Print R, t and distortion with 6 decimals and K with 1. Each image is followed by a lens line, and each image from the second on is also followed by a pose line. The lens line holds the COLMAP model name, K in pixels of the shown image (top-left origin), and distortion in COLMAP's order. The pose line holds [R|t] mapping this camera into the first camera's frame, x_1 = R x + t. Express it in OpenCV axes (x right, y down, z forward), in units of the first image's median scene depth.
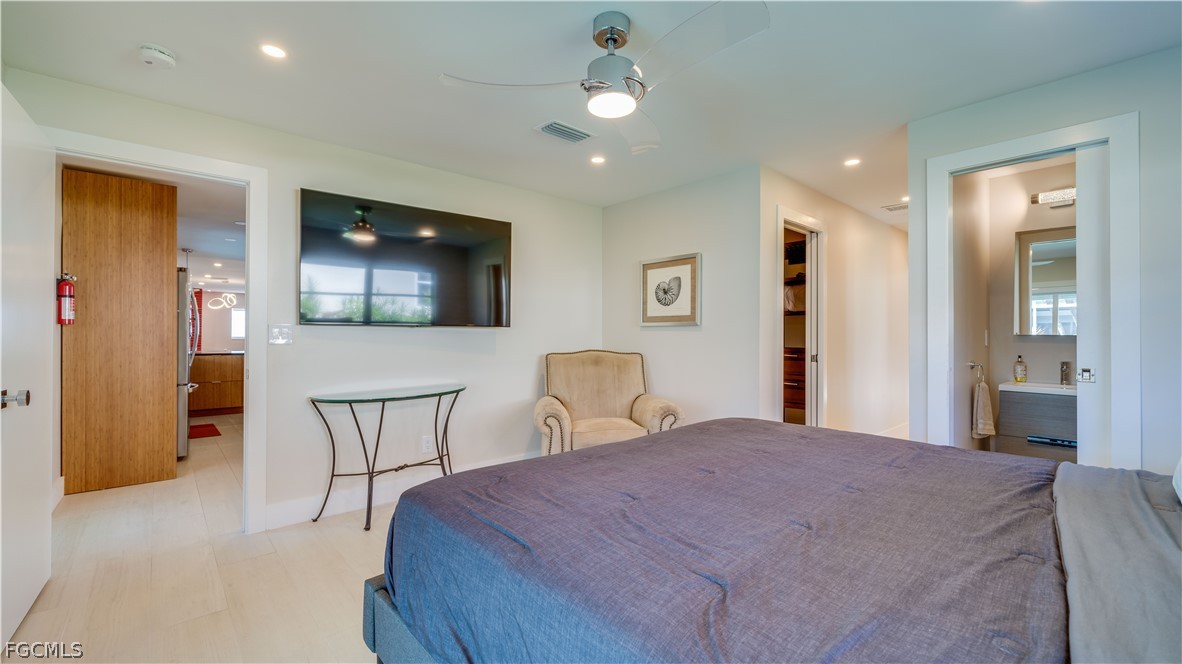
lens RADIAL K [[493.6, 0, 591.0], [0, 493.6, 332.0], [0, 0, 1]] dist [-0.002104, -0.000500]
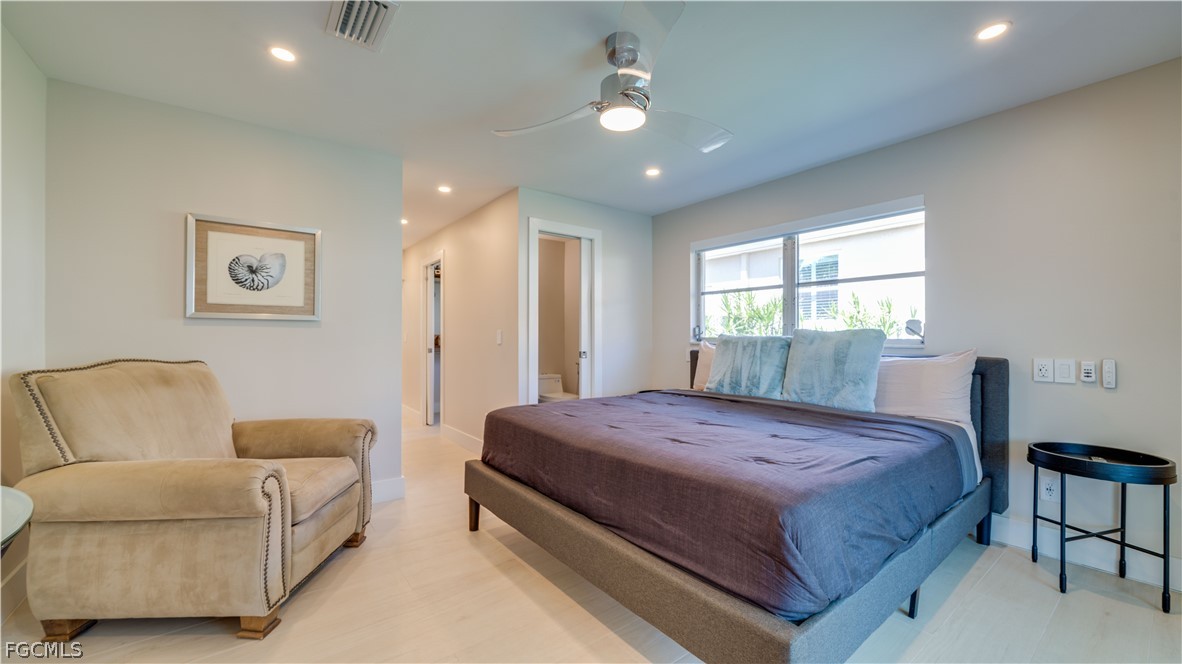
lens RADIAL K [[444.9, 0, 599.3], [0, 444.9, 332.7], [0, 0, 1]] dist [-0.000627, -0.000018]
pose [[0.068540, 0.007419, 0.997621, -0.466723], [-0.012238, 0.999903, -0.006595, 0.005370], [-0.997573, -0.011757, 0.068624, 0.493164]]
